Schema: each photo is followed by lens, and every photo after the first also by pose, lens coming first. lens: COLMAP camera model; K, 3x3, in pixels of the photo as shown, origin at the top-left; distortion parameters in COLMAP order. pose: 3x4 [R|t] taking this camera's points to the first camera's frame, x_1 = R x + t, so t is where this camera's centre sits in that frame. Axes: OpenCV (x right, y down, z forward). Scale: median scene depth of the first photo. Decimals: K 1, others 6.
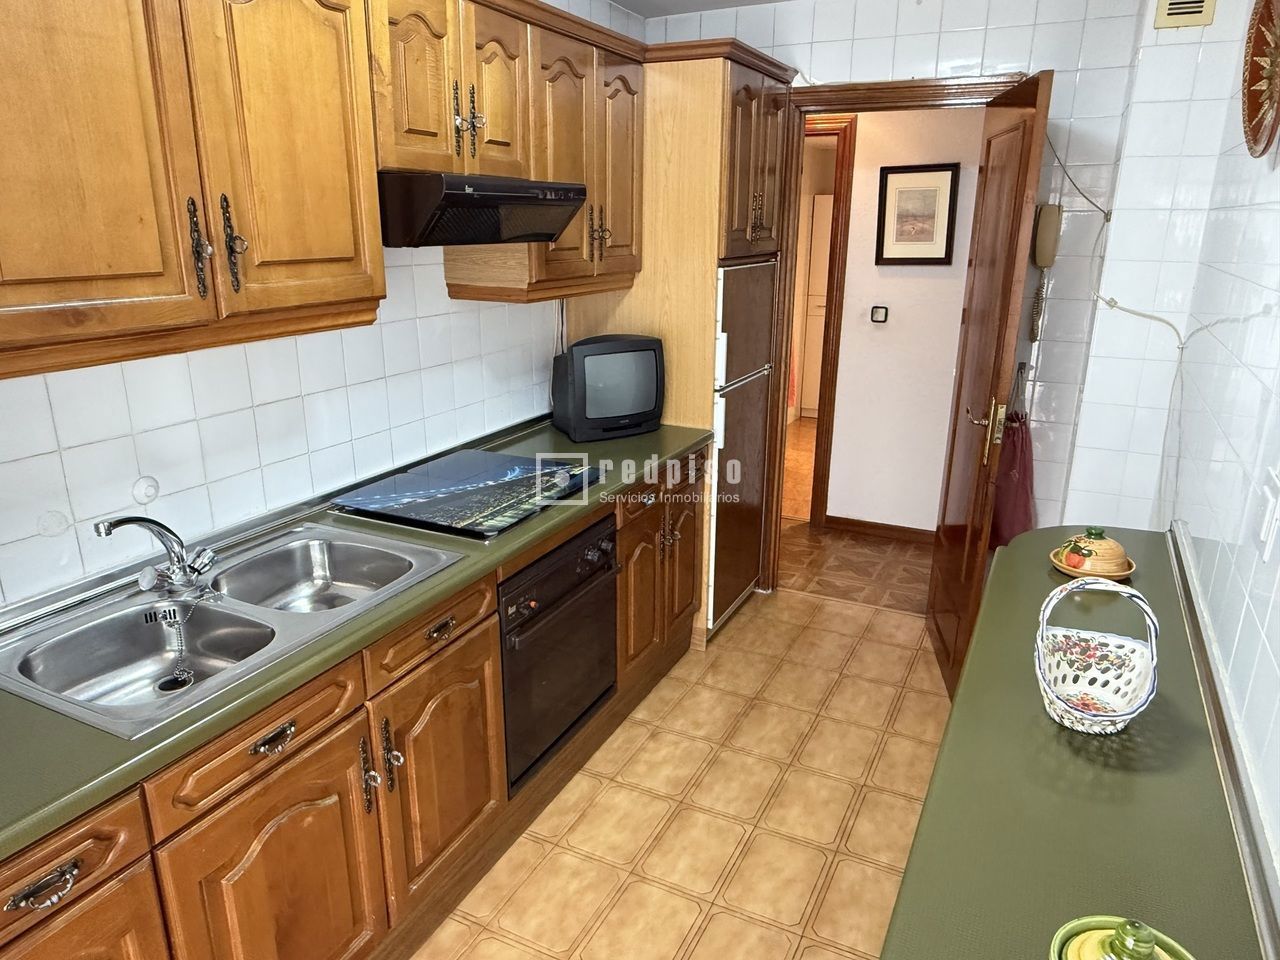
lens RADIAL K [[860.8, 0, 635.1], [0, 860.8, 487.7], [0, 0, 1]] dist [-0.000265, -0.001543]
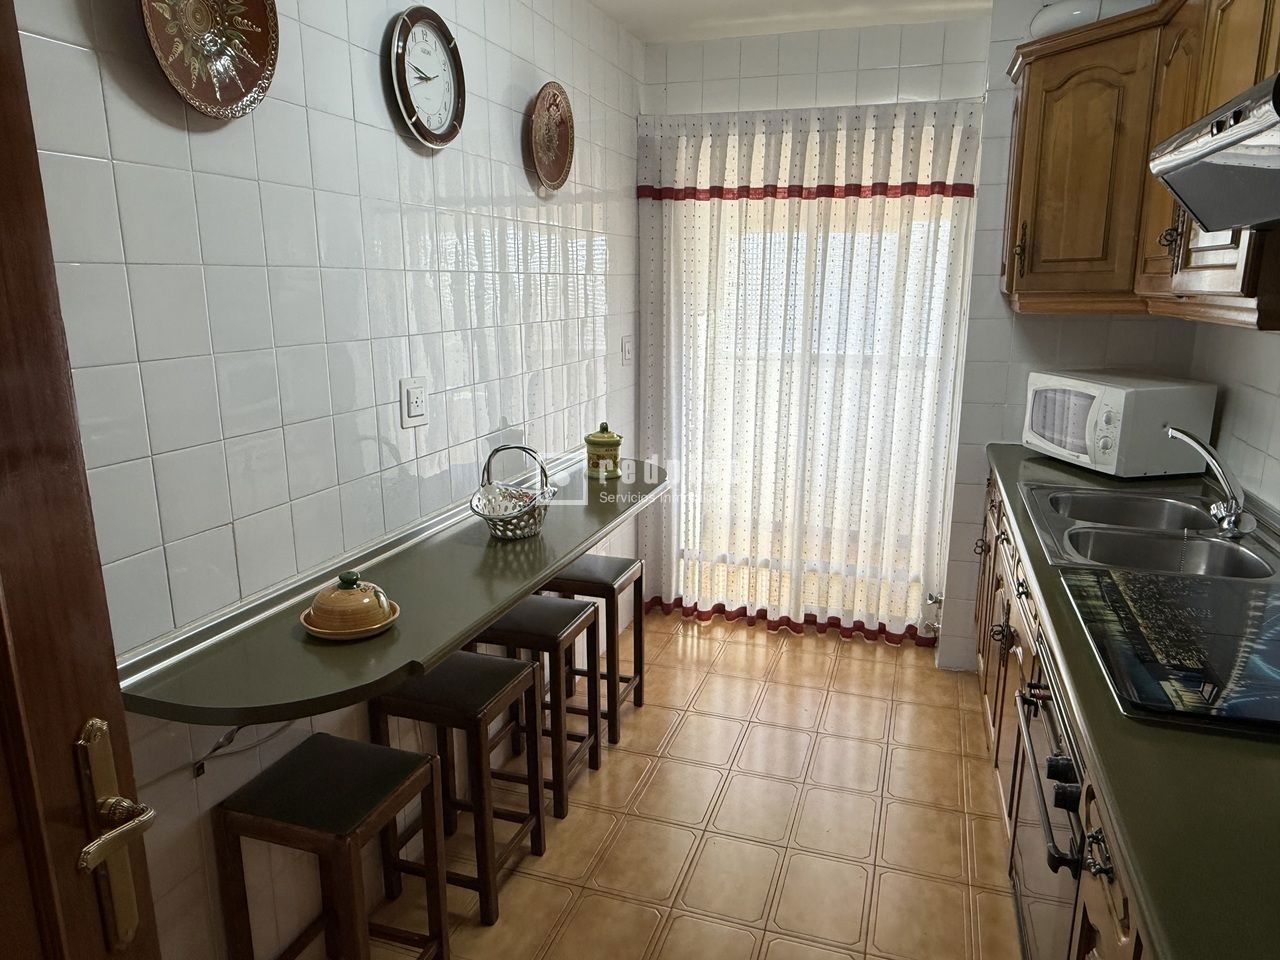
lens RADIAL K [[860.8, 0, 637.5], [0, 860.8, 485.0], [0, 0, 1]] dist [-0.000265, -0.001543]
pose [[-0.989972, 0.030748, -0.137878, 0.285748], [-0.043823, 0.861027, 0.506668, -0.339236], [0.134296, 0.507629, -0.851045, 1.278426]]
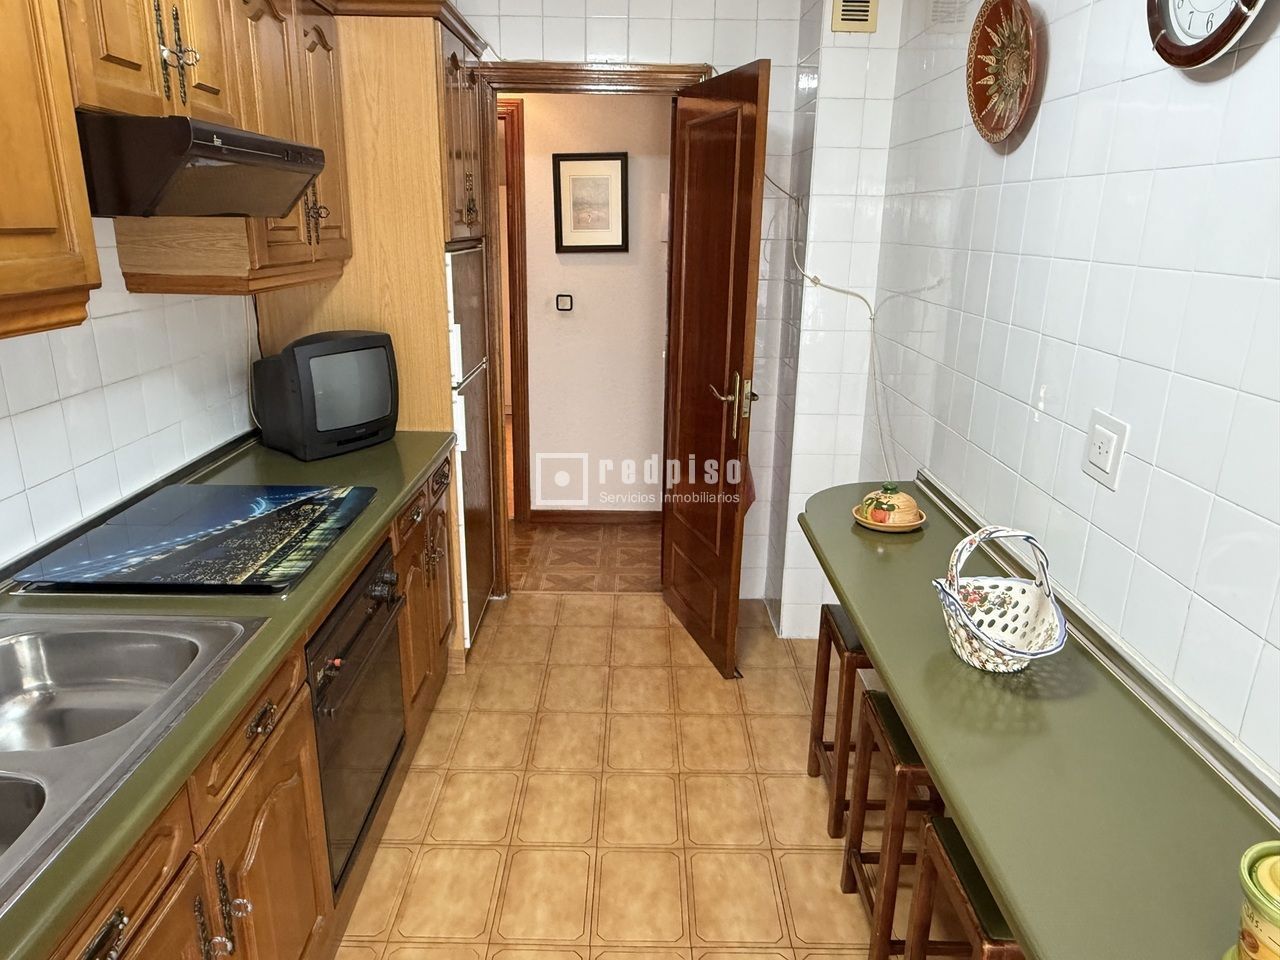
lens RADIAL K [[860.8, 0, 630.9], [0, 860.8, 483.1], [0, 0, 1]] dist [-0.000265, -0.001543]
pose [[0.896415, -0.121253, 0.426307, -0.165687], [0.122461, 0.992166, 0.024694, -0.015394], [-0.425962, 0.030070, 0.904241, 0.122190]]
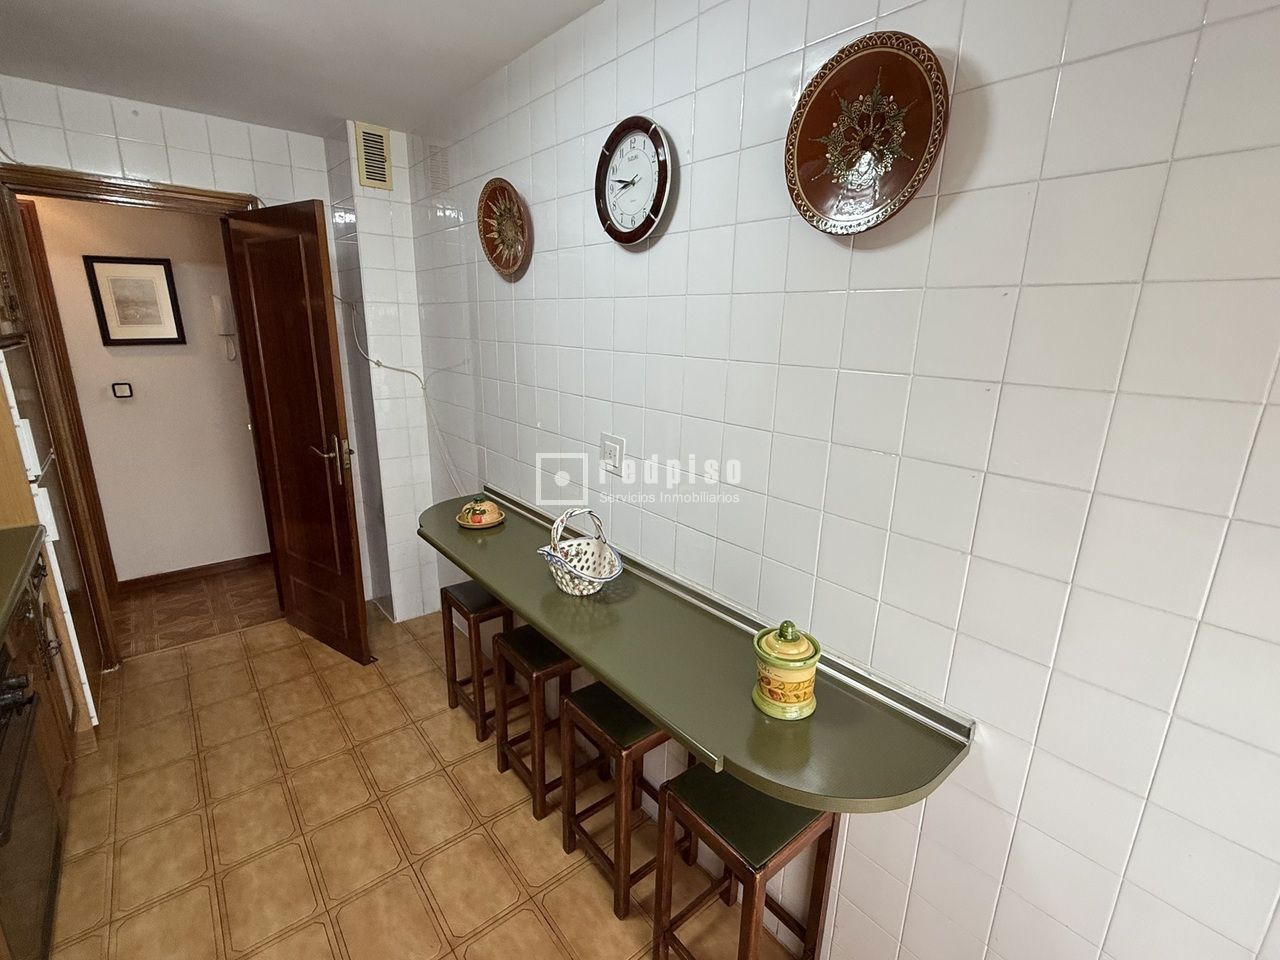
lens RADIAL K [[585.4, 0, 639.8], [0, 585.4, 482.2], [0, 0, 1]] dist [-0.001848, 0.000605]
pose [[0.399927, -0.231998, 0.886699, -0.241024], [0.253133, 0.957765, 0.136422, -0.039596], [-0.880898, 0.169894, 0.441762, 0.181071]]
